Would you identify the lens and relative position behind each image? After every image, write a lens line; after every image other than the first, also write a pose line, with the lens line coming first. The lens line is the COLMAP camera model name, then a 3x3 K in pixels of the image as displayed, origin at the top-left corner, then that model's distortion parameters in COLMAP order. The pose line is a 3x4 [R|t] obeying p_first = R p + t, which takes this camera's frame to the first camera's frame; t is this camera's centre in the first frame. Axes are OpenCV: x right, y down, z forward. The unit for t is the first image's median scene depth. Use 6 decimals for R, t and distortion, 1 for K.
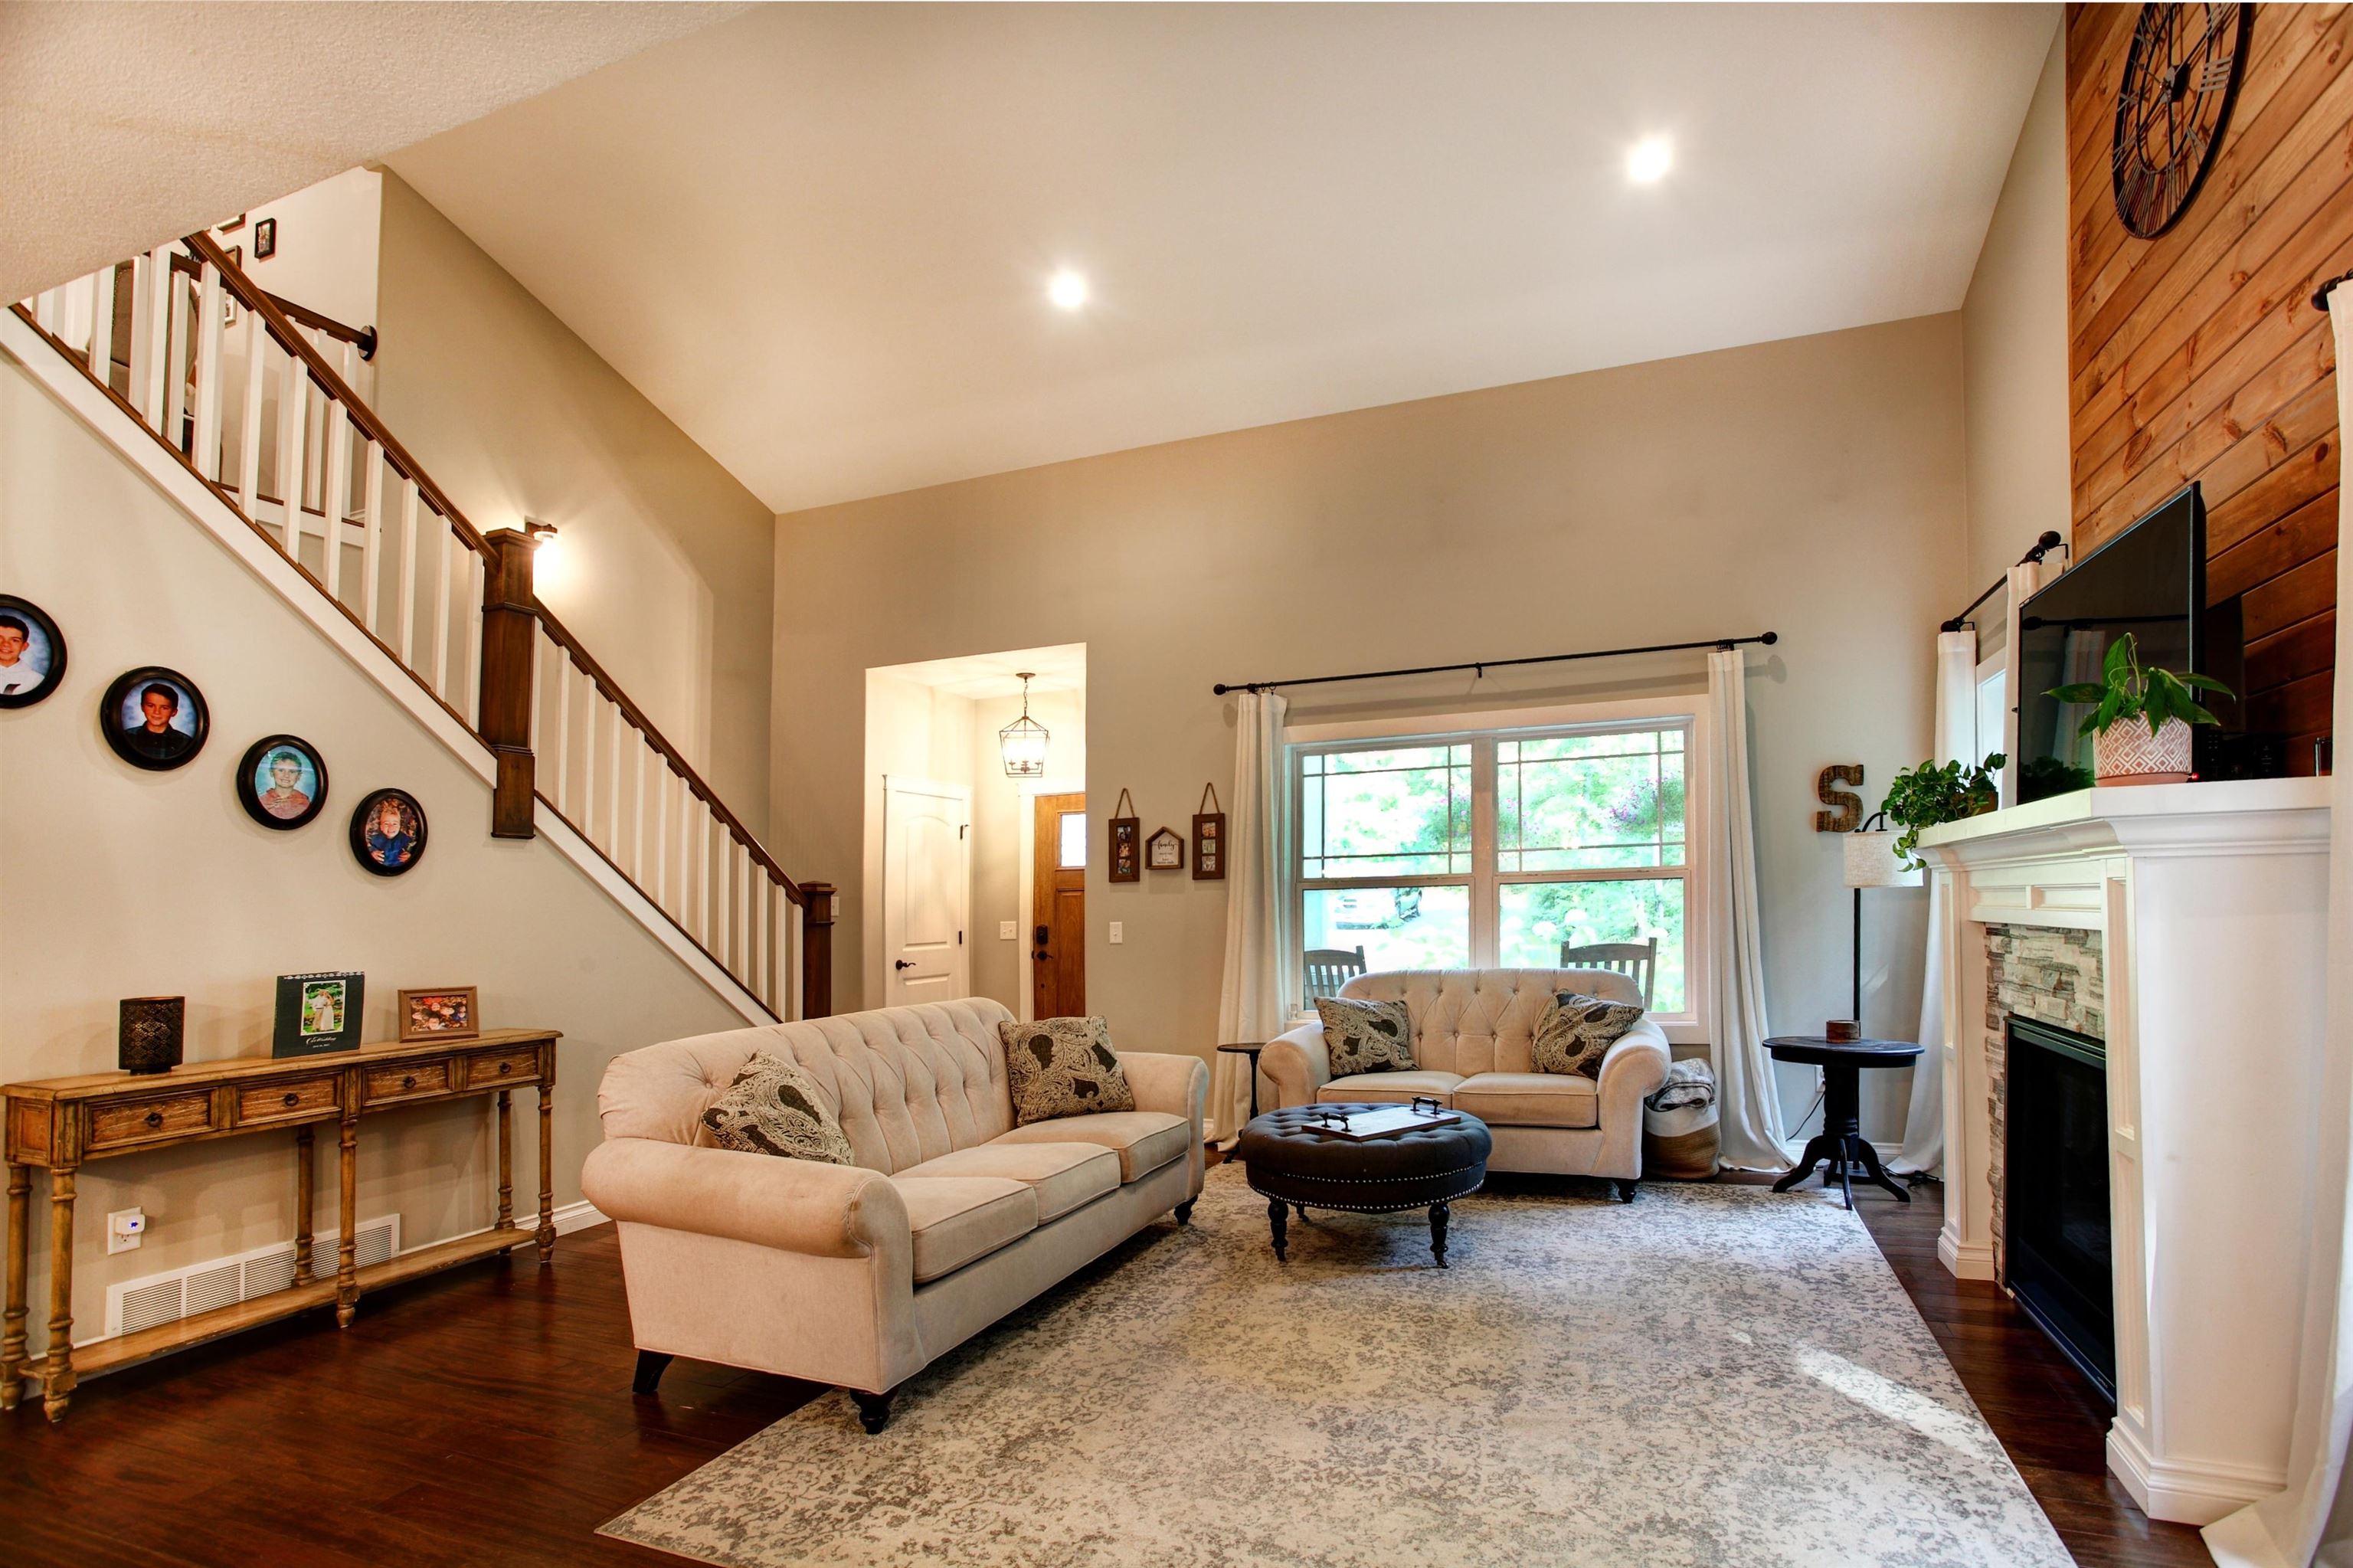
lens RADIAL K [[1247.5, 0, 1176.5], [0, 1247.5, 784.0], [0, 0, 1]] dist [-0.080077, 0.046059]
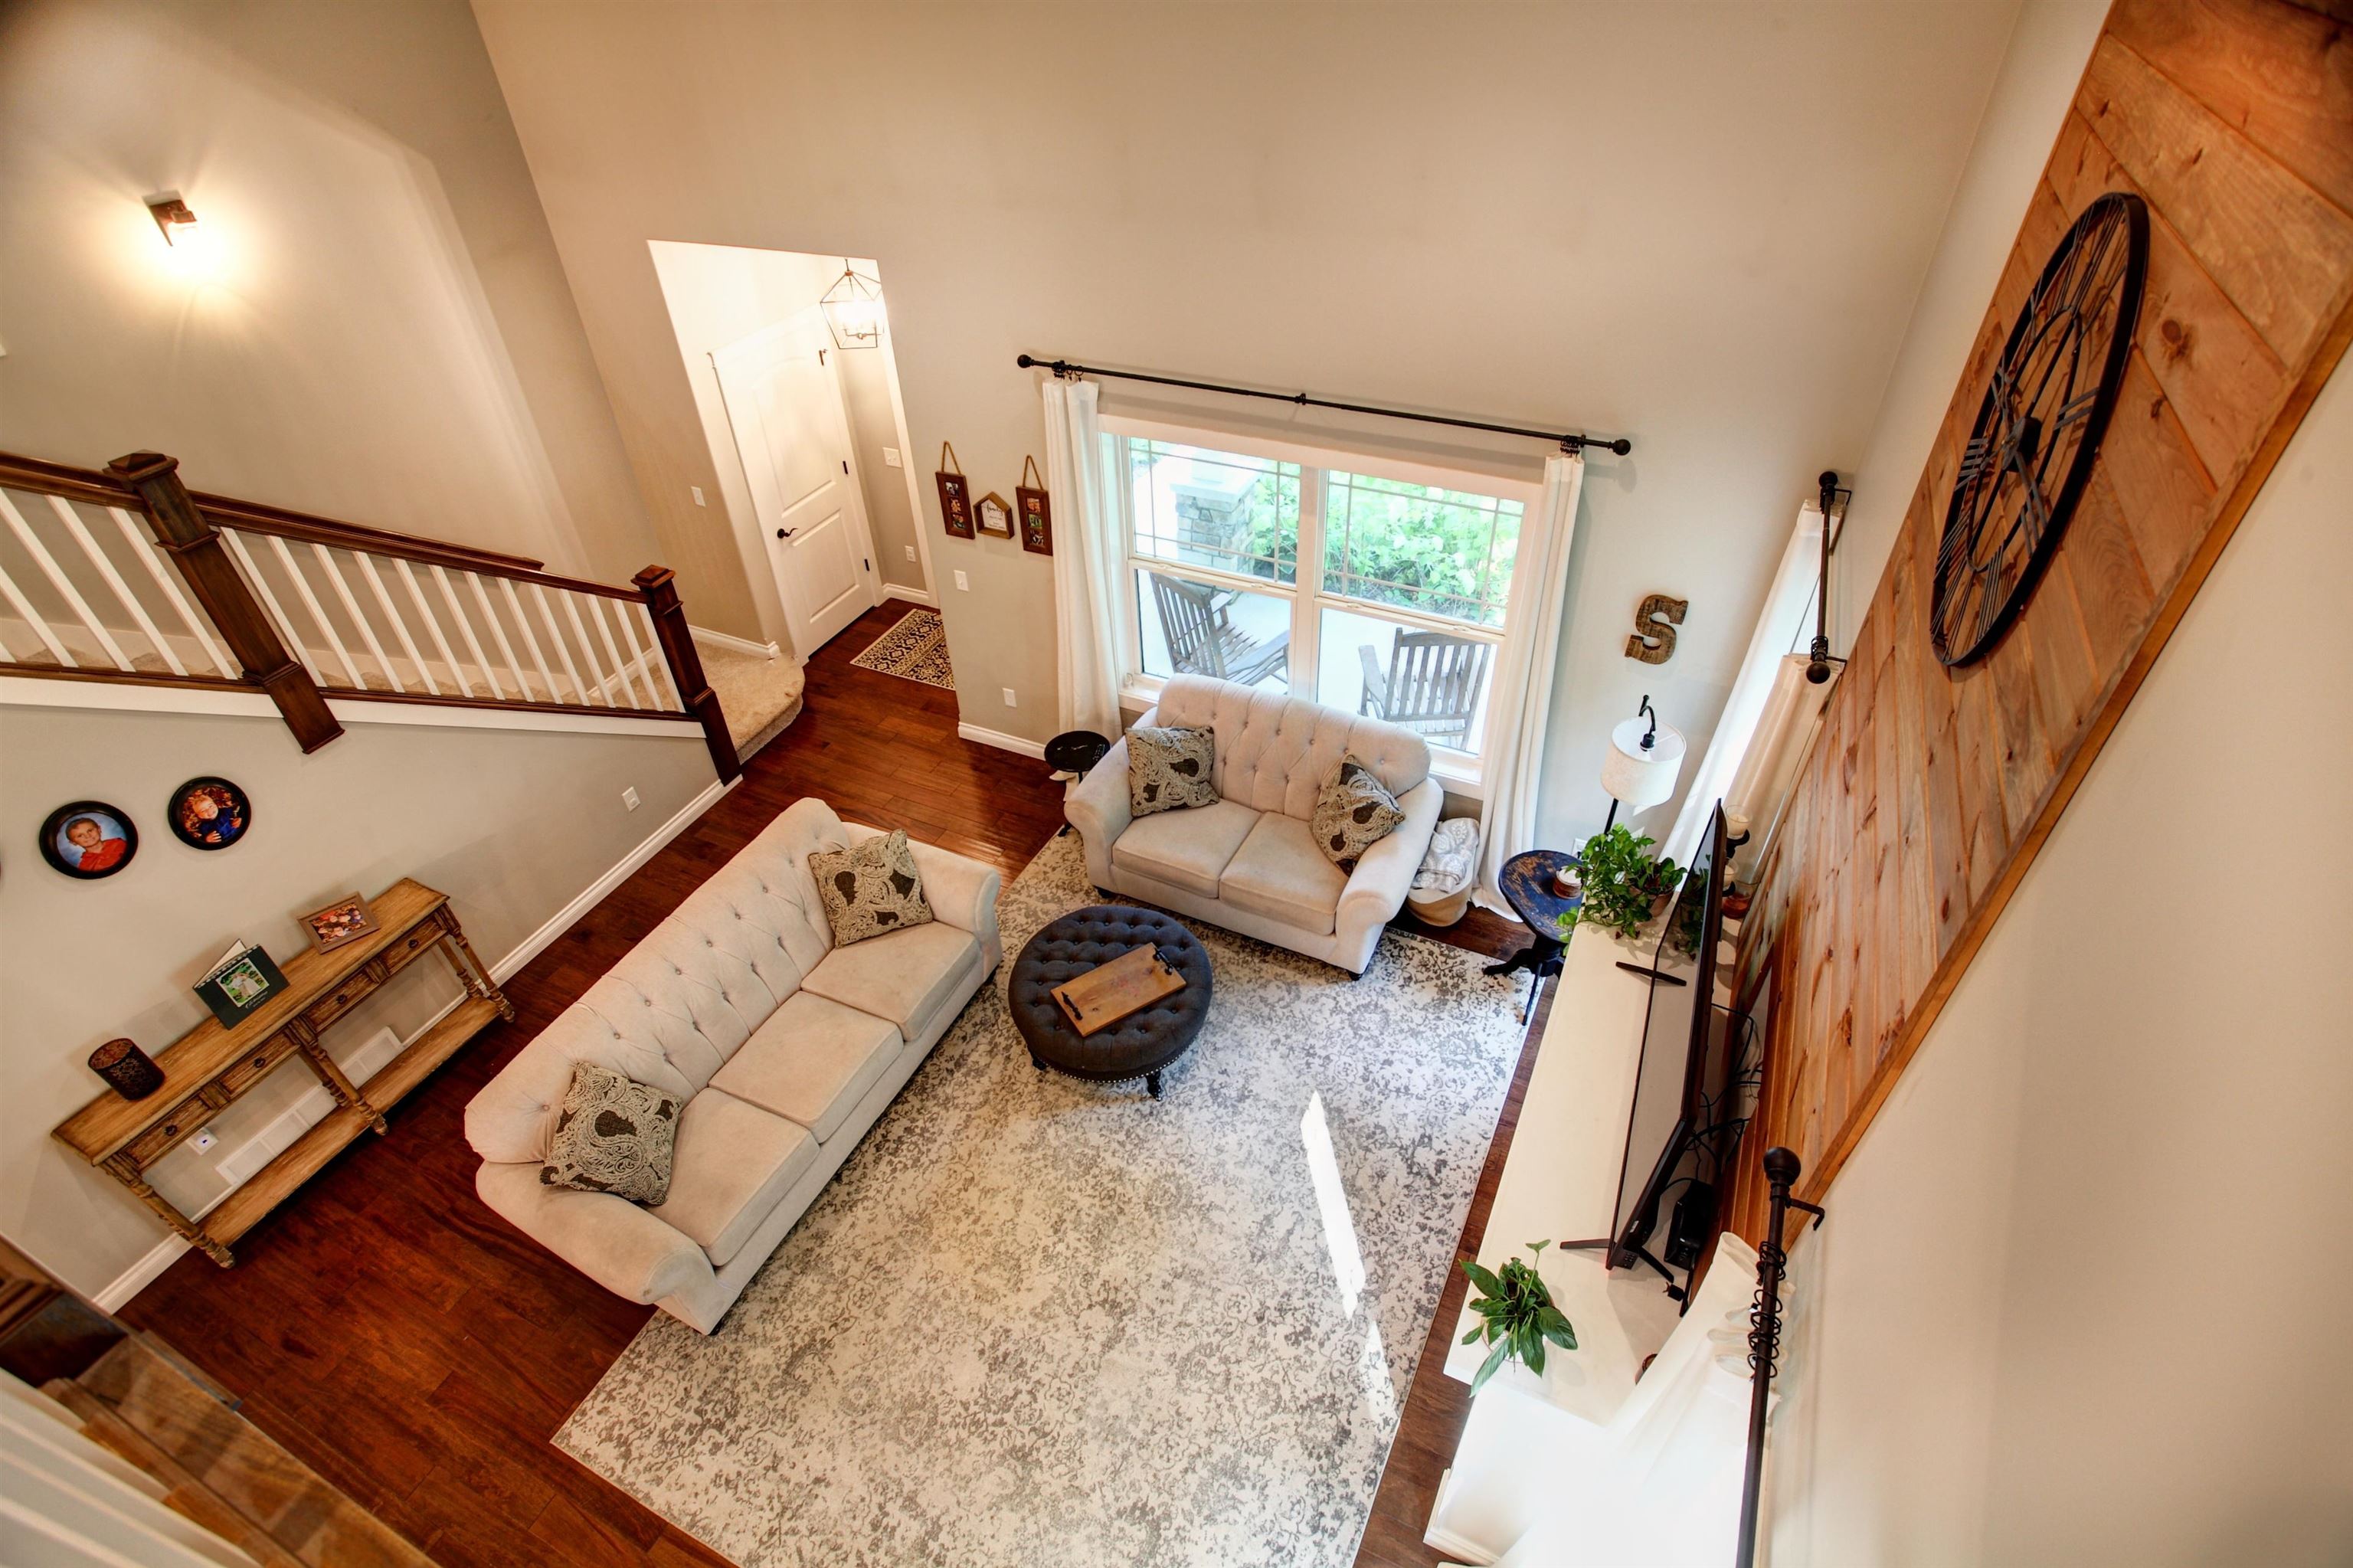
lens RADIAL K [[1263.0, 0, 1186.9], [0, 1263.0, 813.0], [0, 0, 1]] dist [-0.070537, 0.042961]
pose [[0.996425, 0.008933, -0.084006, 0.315353], [0.054627, 0.690401, 0.721361, -0.679985], [0.064442, -0.723371, 0.687445, 0.272093]]
